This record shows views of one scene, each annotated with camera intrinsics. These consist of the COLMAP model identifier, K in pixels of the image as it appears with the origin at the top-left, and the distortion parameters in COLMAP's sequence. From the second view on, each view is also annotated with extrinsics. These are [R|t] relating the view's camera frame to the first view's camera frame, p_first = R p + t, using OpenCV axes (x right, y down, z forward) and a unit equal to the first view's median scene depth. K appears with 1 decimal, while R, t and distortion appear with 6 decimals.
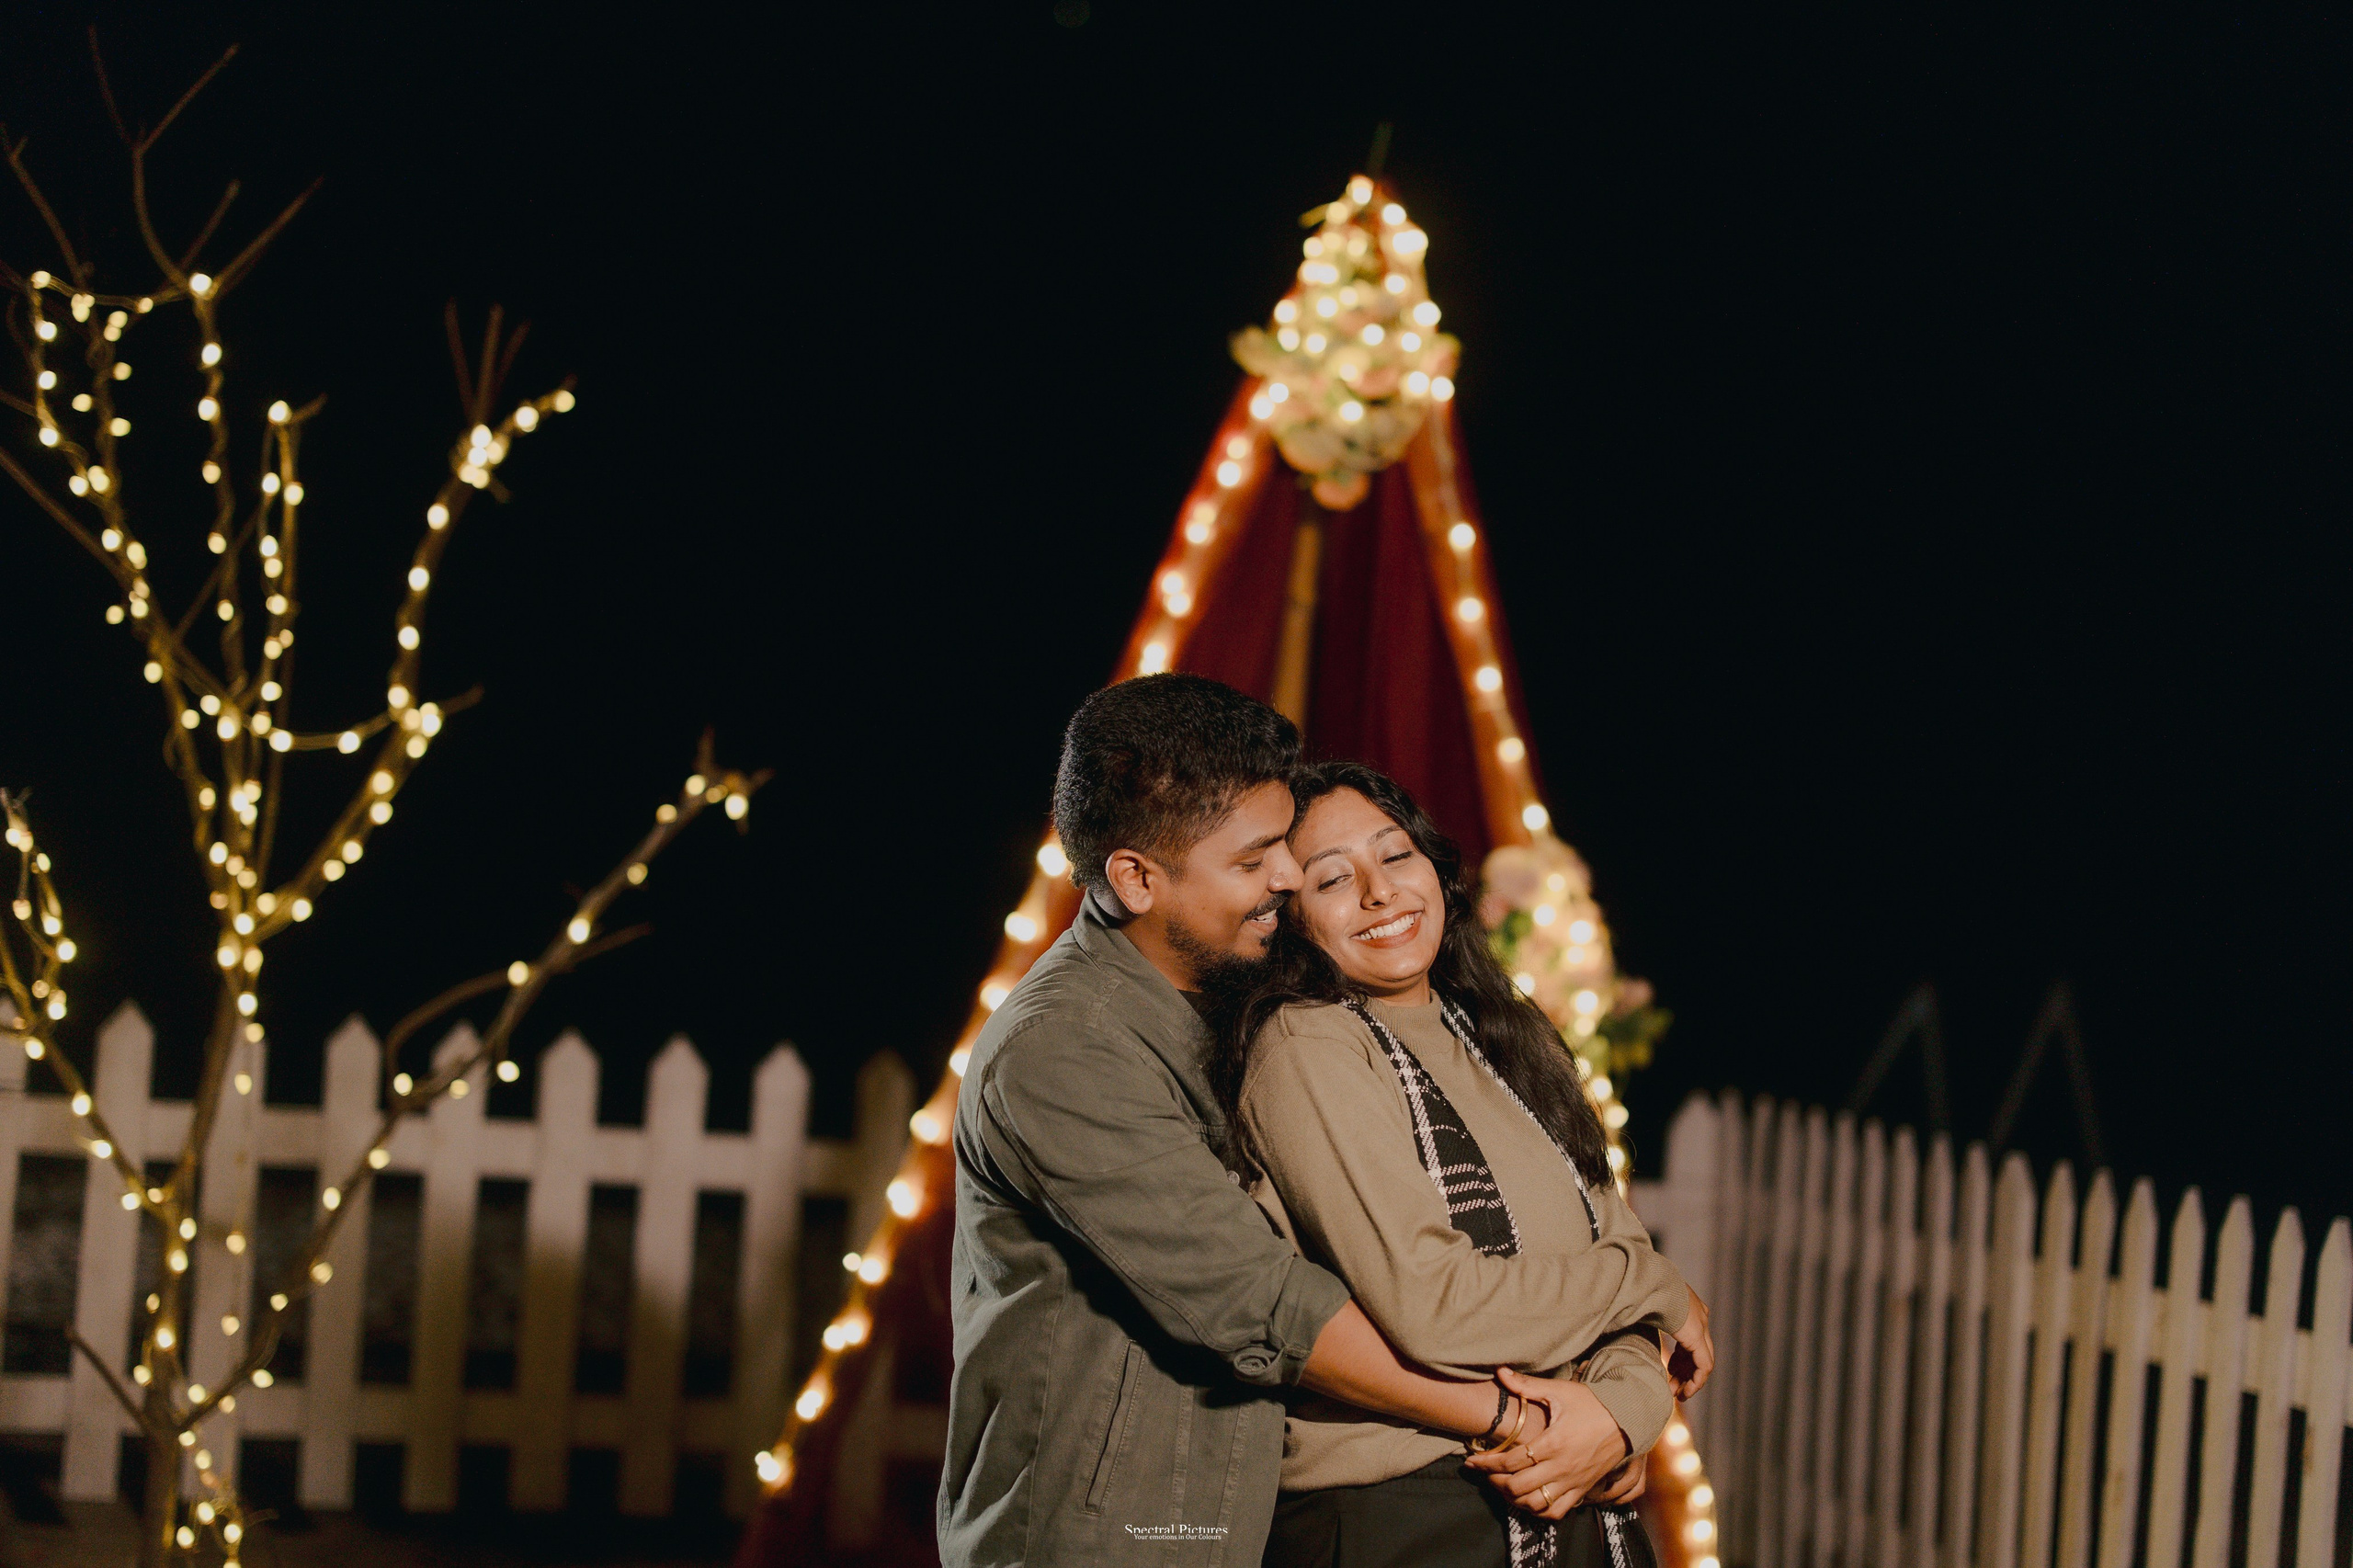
lens RADIAL K [[3539.8, 0, 1232.3], [0, 3539.8, 789.2], [0, 0, 1]] dist [0.027815, -0.065374]
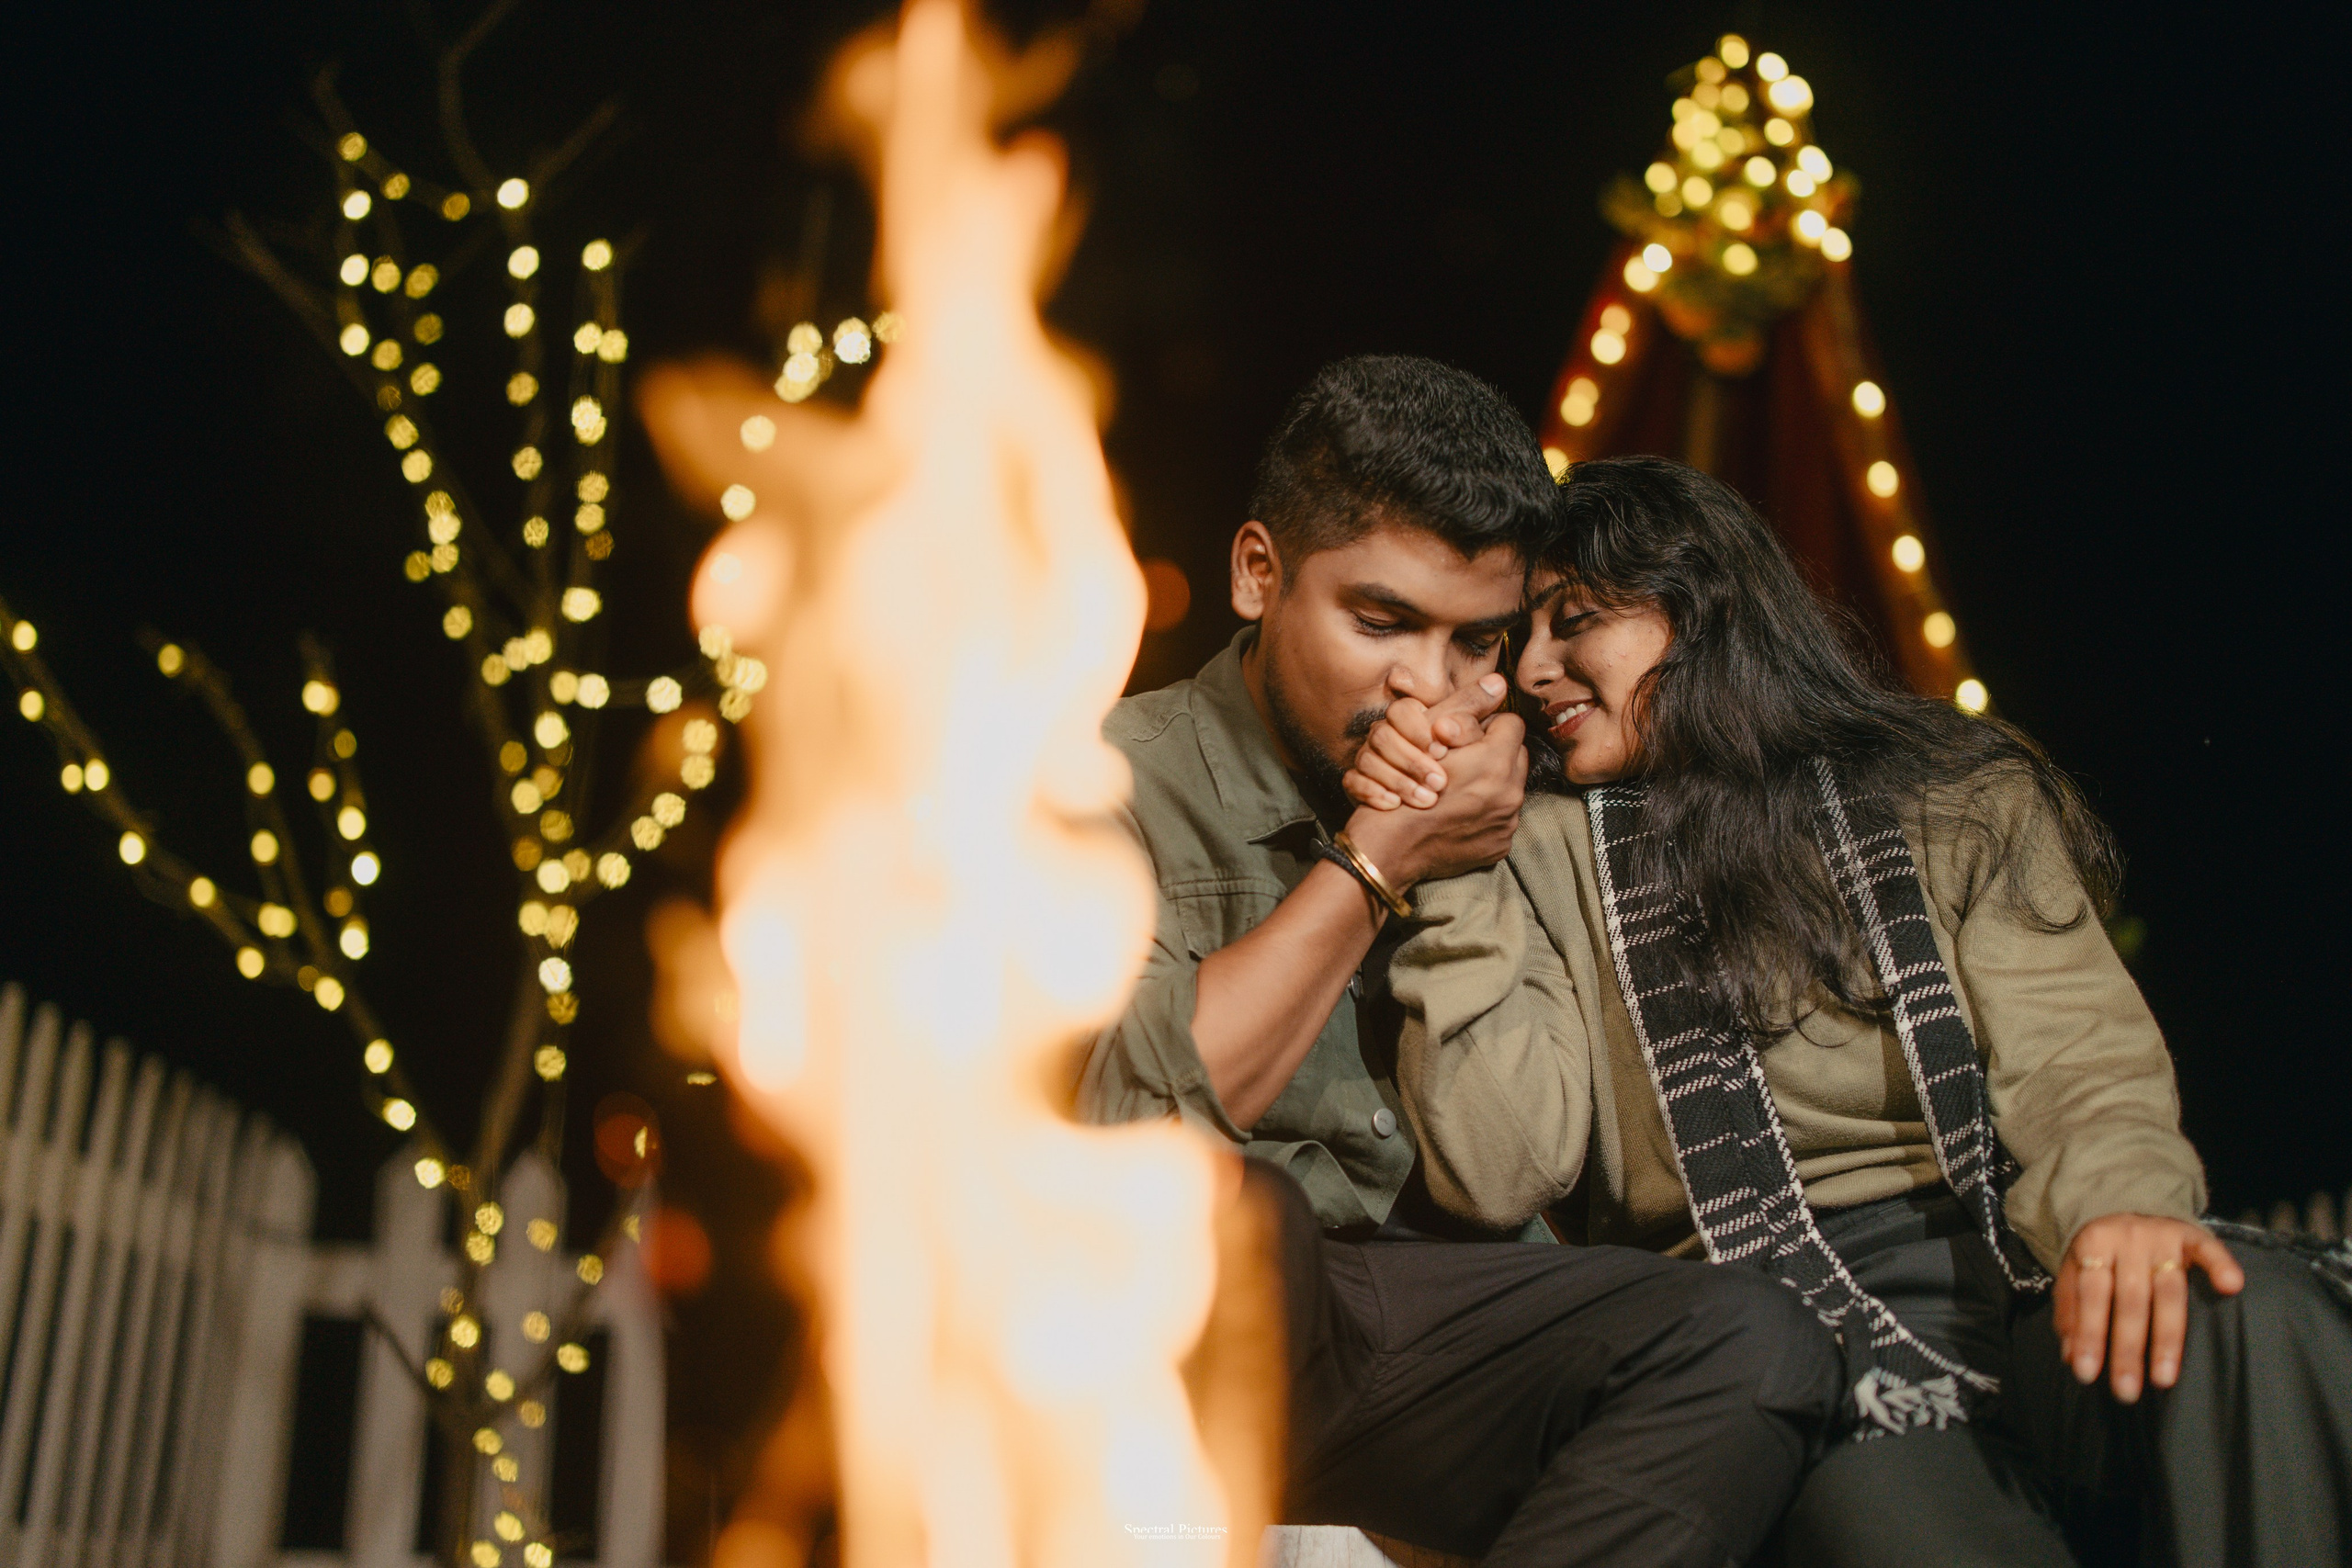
lens RADIAL K [[3504.9, 0, 1176.9], [0, 3504.9, 839.6], [0, 0, 1]] dist [0.017957, 0.012664]
pose [[0.996193, -0.045646, -0.074271, -0.050704], [0.030569, 0.980771, -0.192752, 0.209365], [0.081641, 0.189747, 0.978433, 0.125928]]
